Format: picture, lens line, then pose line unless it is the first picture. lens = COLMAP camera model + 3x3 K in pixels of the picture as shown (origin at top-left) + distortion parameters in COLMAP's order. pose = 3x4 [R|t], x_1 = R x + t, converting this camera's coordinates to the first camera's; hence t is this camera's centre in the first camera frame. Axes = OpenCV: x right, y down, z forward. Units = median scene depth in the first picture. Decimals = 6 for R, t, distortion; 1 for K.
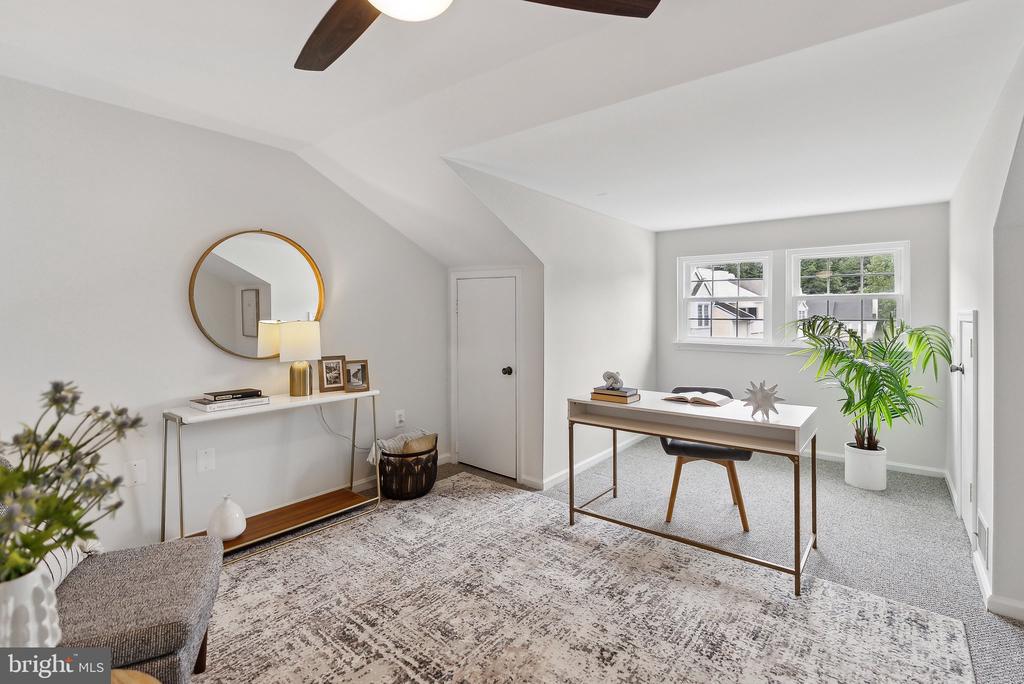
lens RADIAL K [[476.2, 0, 525.5], [0, 476.2, 314.2], [0, 0, 1]] dist [-0.009699, 0.003070]
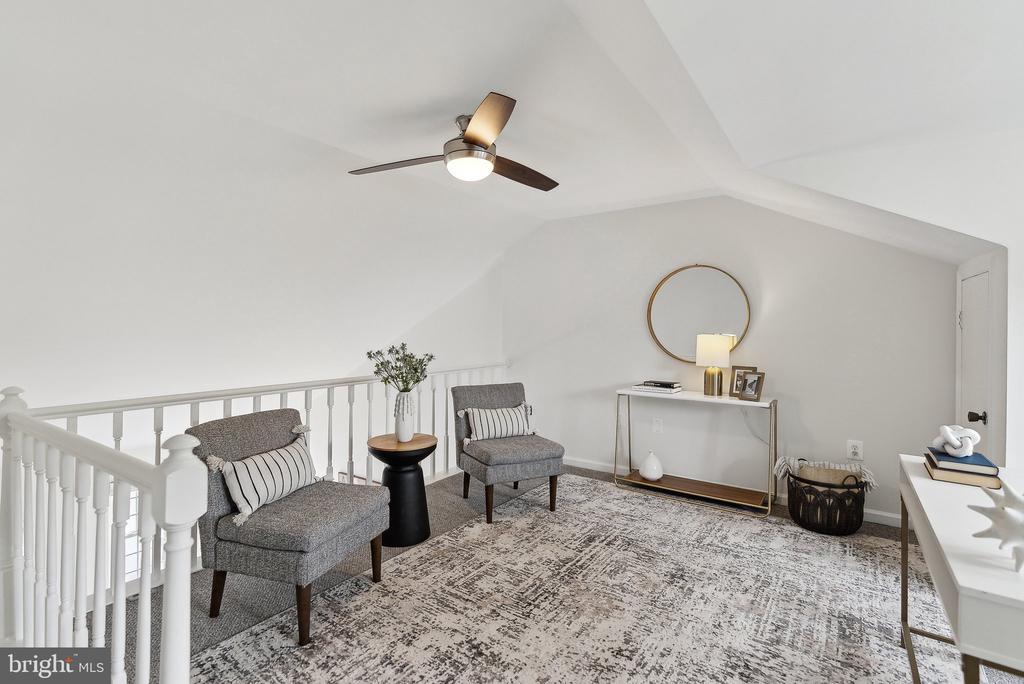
lens RADIAL K [[476.2, 0, 513.0], [0, 476.2, 333.1], [0, 0, 1]] dist [-0.009699, 0.003070]
pose [[0.055299, 0.008195, -0.998436, 0.821744], [-0.009106, 0.999929, 0.007703, 0.007524], [0.998428, 0.008666, 0.055370, 0.476271]]
